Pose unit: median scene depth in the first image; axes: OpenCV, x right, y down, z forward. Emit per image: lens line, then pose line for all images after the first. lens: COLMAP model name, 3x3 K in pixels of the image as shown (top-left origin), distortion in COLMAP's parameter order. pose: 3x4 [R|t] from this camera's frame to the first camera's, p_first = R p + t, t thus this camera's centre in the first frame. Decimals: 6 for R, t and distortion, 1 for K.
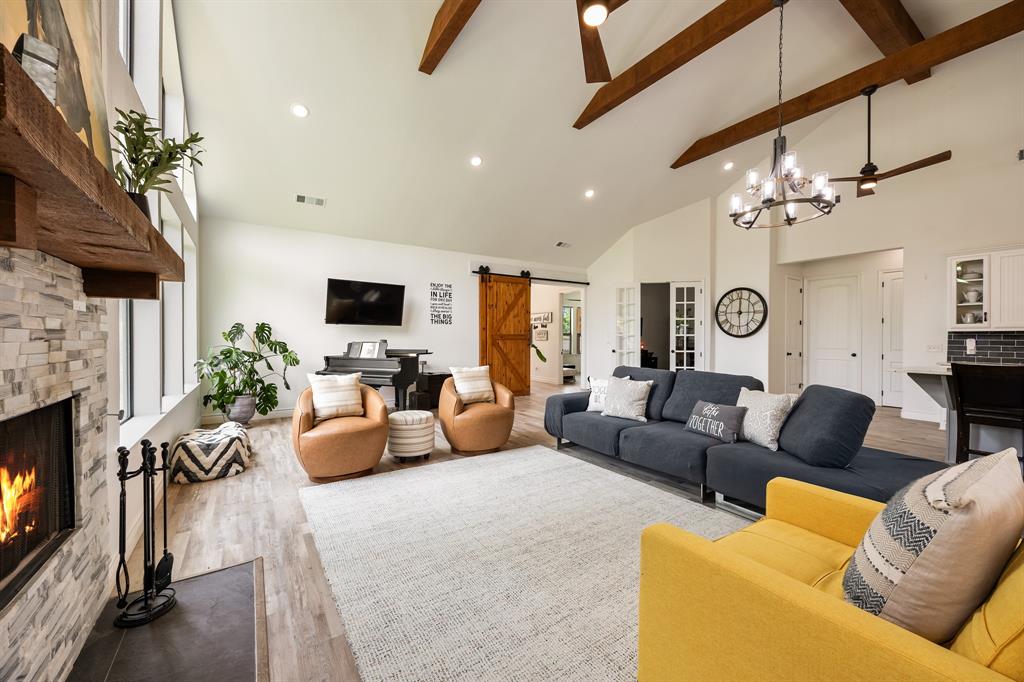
lens RADIAL K [[394.0, 0, 510.2], [0, 394.0, 339.1], [0, 0, 1]] dist [-0.002069, 0.000086]
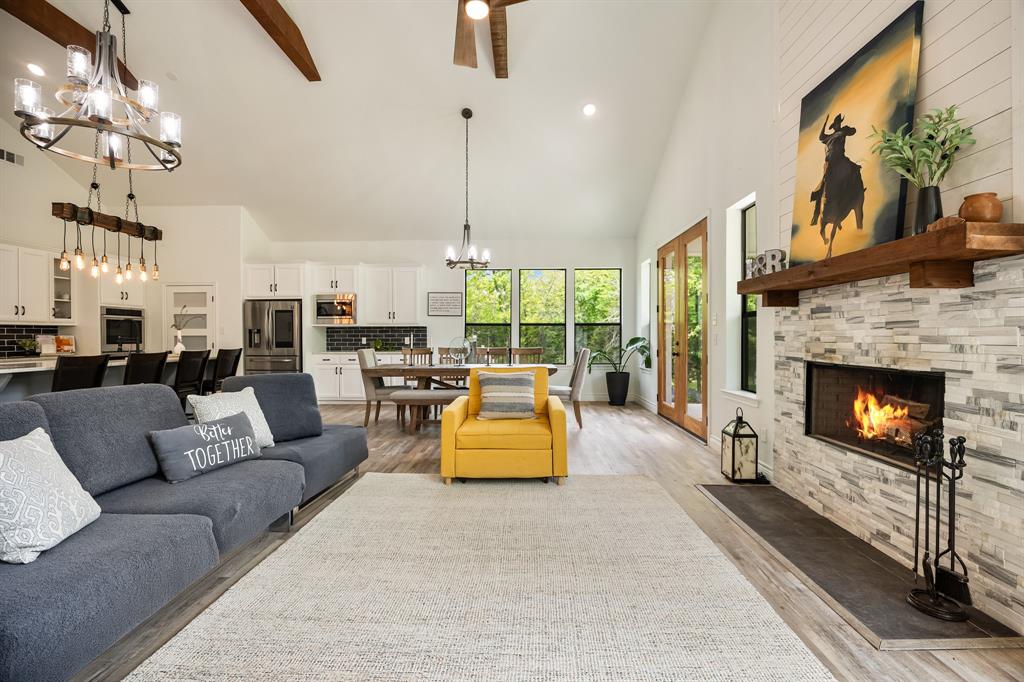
lens RADIAL K [[444.3, 0, 518.6], [0, 444.3, 340.8], [0, 0, 1]] dist [-0.015223, -0.000209]
pose [[-0.828385, -0.008078, 0.560101, -0.211753], [0.000910, 0.999875, 0.015766, 0.006119], [-0.560159, 0.013570, -0.828274, 0.776710]]
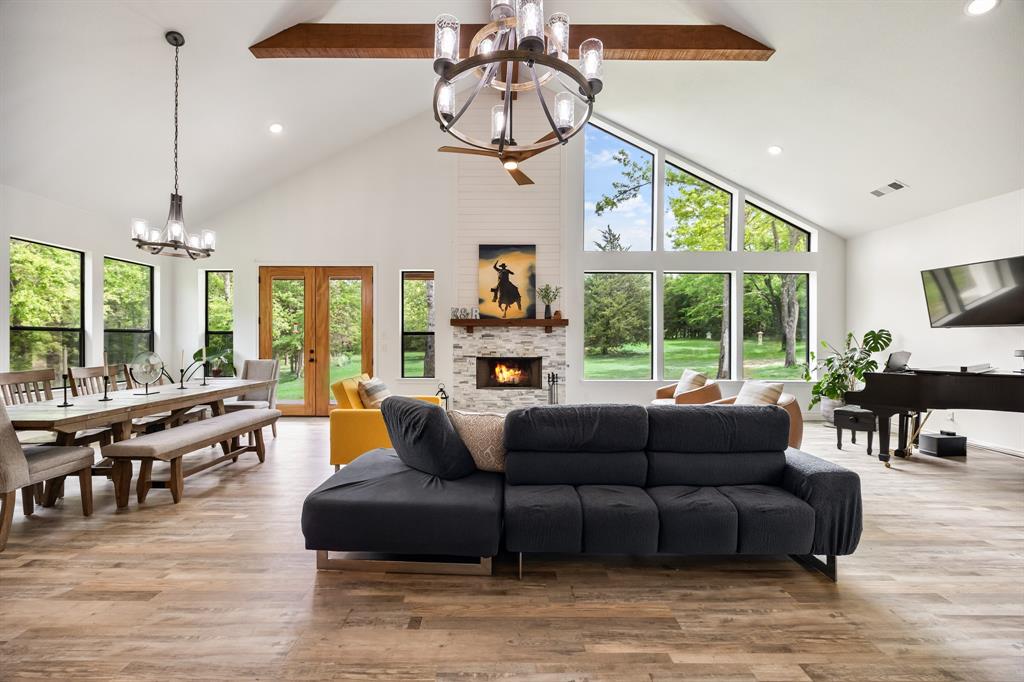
lens RADIAL K [[394.0, 0, 502.2], [0, 394.0, 341.0], [0, 0, 1]] dist [-0.002069, 0.000086]
pose [[-0.543291, -0.003750, -0.839536, 0.712958], [-0.007426, 0.999972, 0.000339, -0.006830], [0.839511, 0.006419, -0.543304, 0.801302]]
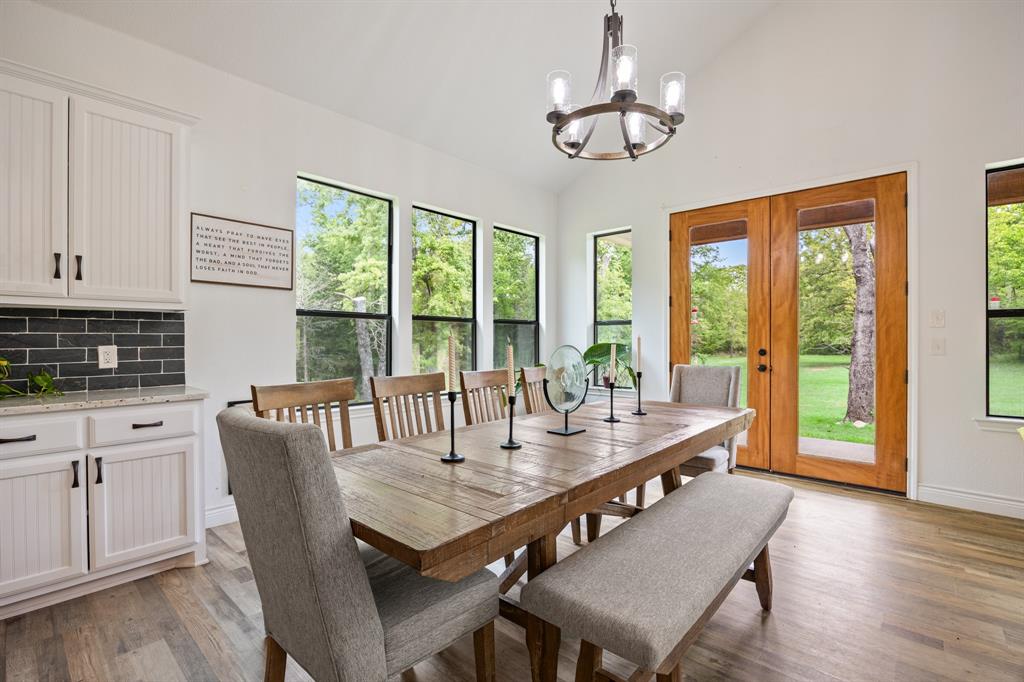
lens RADIAL K [[472.5, 0, 518.5], [0, 472.5, 342.4], [0, 0, 1]] dist [-0.012264, -0.000081]
pose [[-0.962352, -0.002349, -0.271796, 0.632370], [-0.004675, 0.999958, 0.007909, 0.008009], [0.271766, 0.008882, -0.962322, 0.337124]]
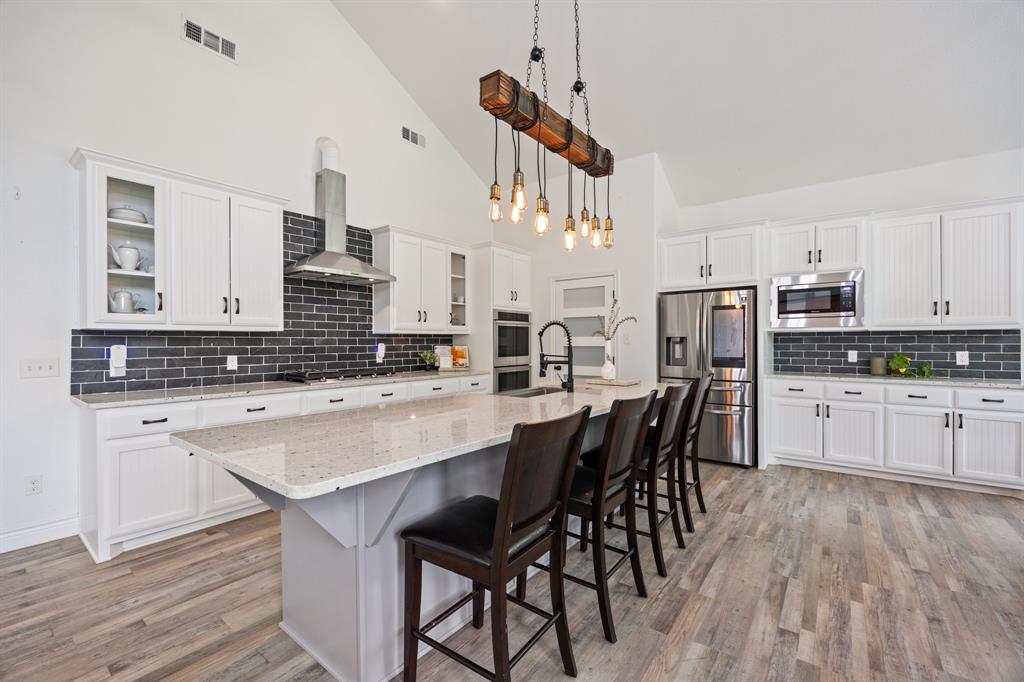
lens RADIAL K [[427.1, 0, 511.9], [0, 427.1, 343.8], [0, 0, 1]] dist [-0.019018, 0.002545]
pose [[-0.338193, -0.010147, 0.941022, 0.504063], [0.003870, 0.999918, 0.012173, -0.006591], [-0.941069, 0.007759, -0.338126, 0.700745]]
